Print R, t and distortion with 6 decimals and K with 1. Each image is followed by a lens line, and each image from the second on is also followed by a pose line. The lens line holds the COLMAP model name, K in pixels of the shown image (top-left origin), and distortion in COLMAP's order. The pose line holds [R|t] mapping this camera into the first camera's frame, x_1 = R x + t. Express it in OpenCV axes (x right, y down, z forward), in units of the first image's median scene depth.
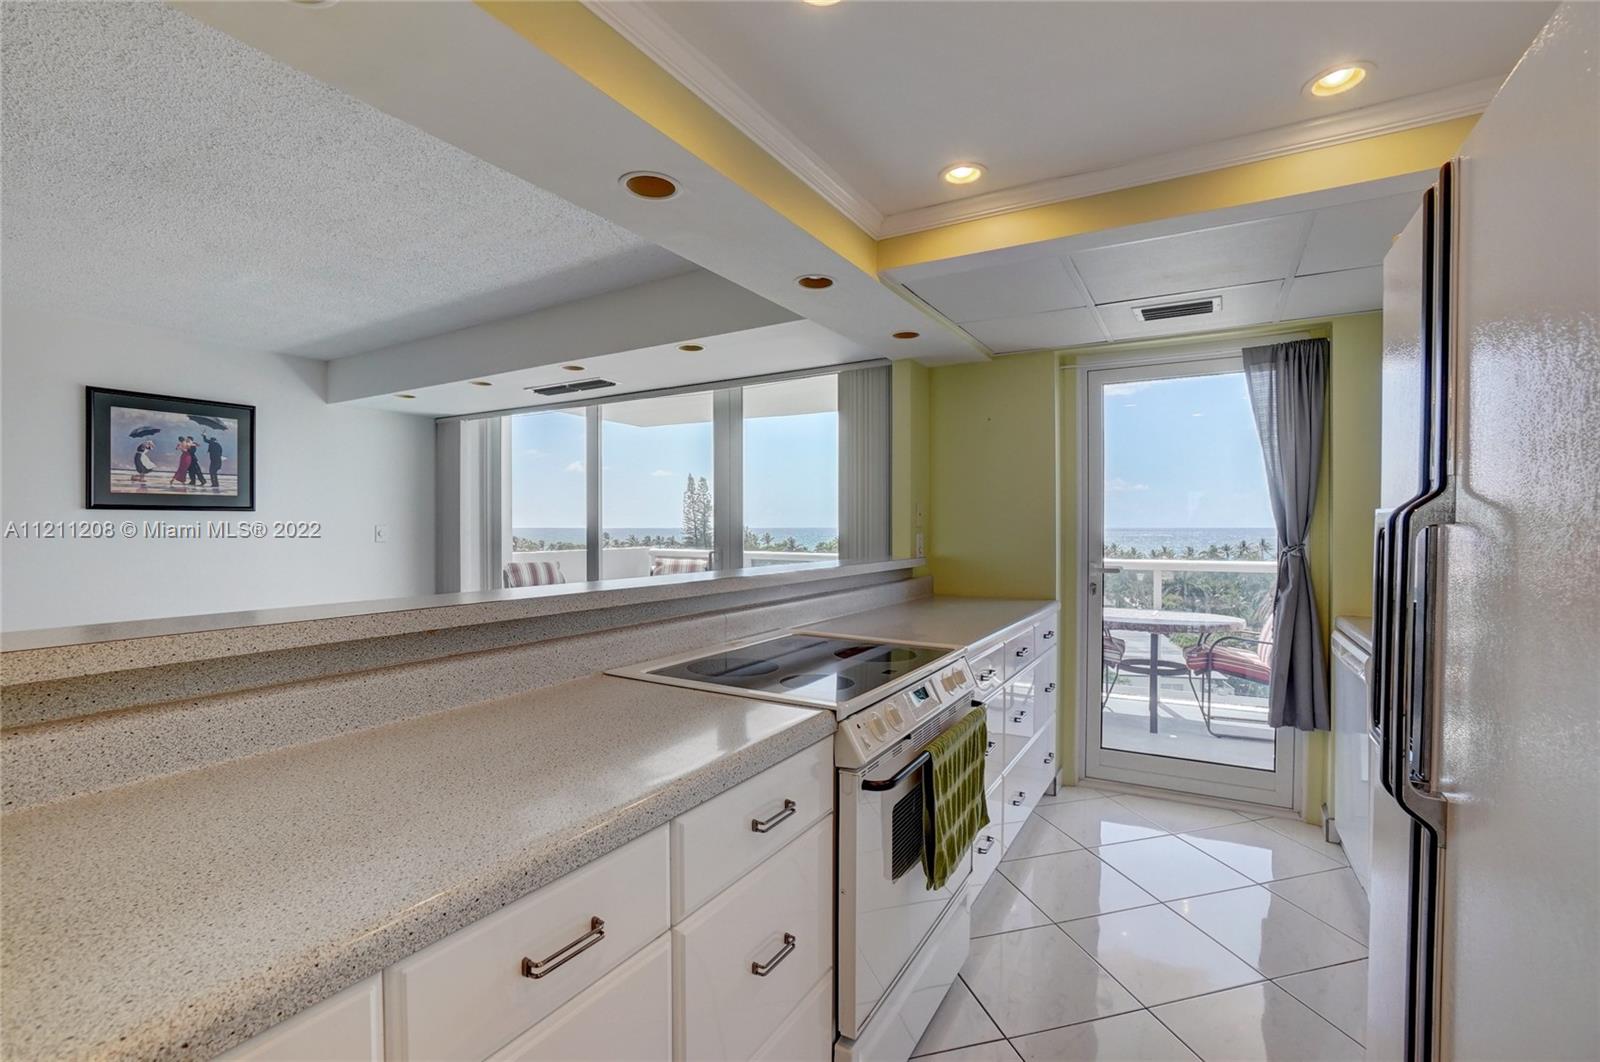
lens RADIAL K [[710.3, 0, 799.8], [0, 710.3, 529.0], [0, 0, 1]] dist [-0.051941, 0.011320]
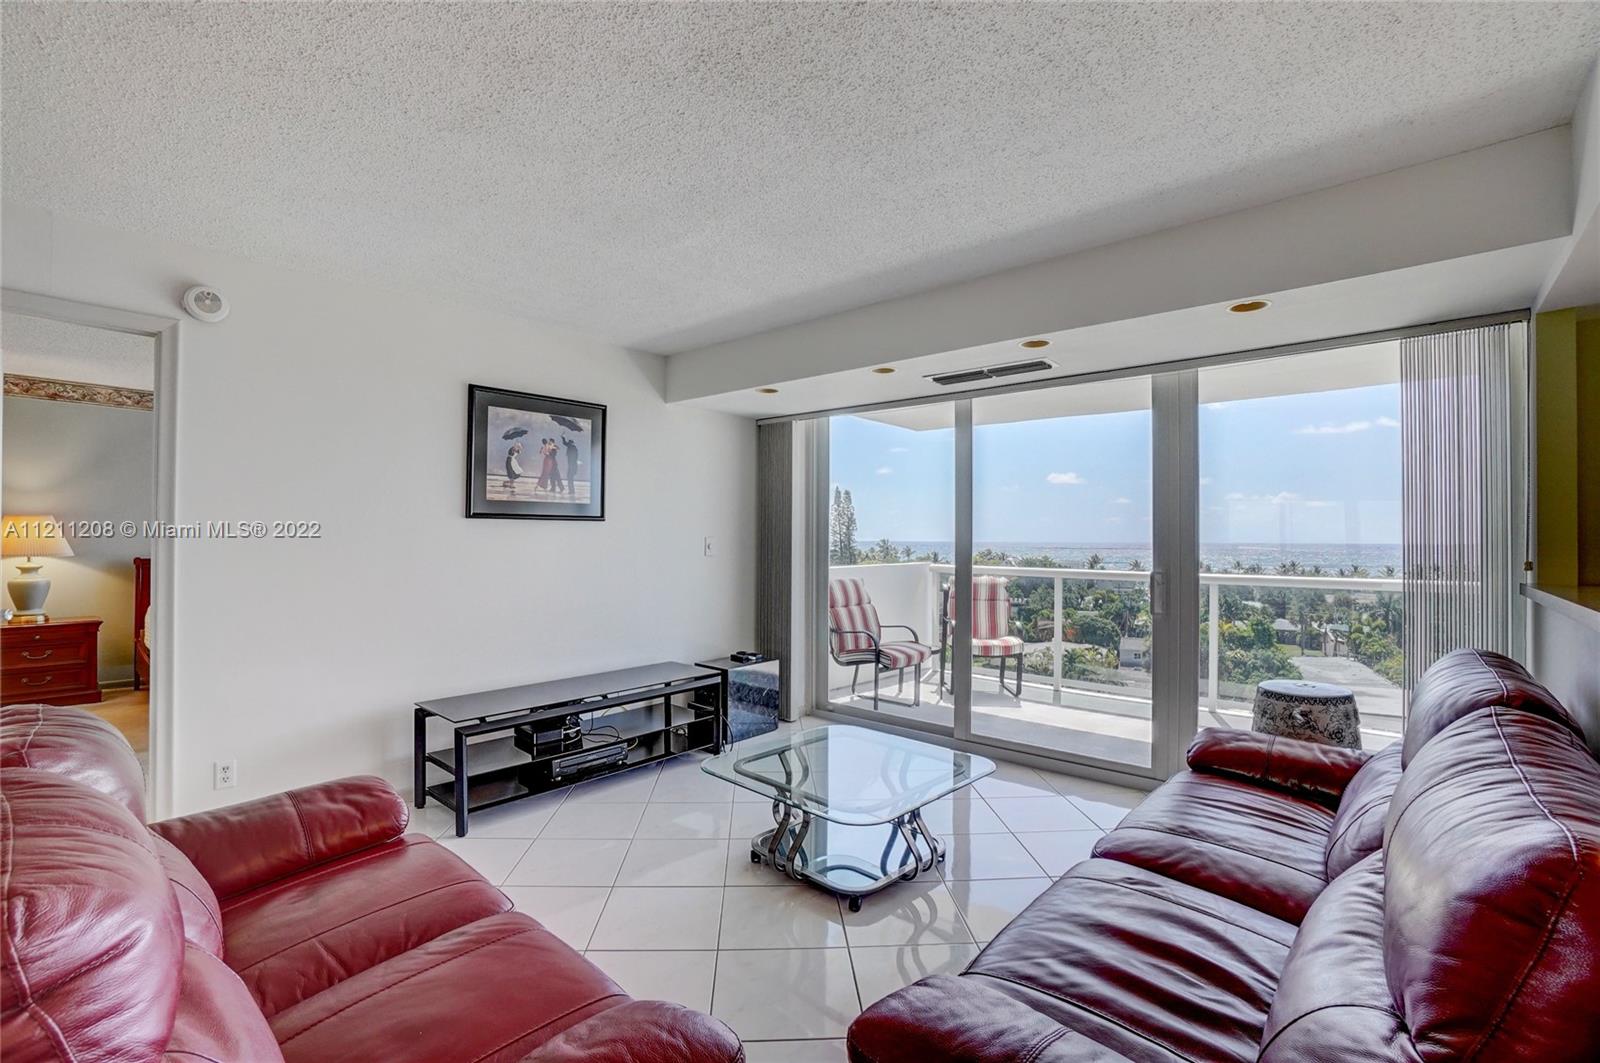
lens RADIAL K [[710.3, 0, 791.7], [0, 710.3, 542.2], [0, 0, 1]] dist [-0.051941, 0.011320]
pose [[0.982333, 0.006630, -0.187026, -0.485168], [-0.006580, 0.999978, 0.000888, -0.000658], [0.187028, 0.000359, 0.982355, 0.169410]]
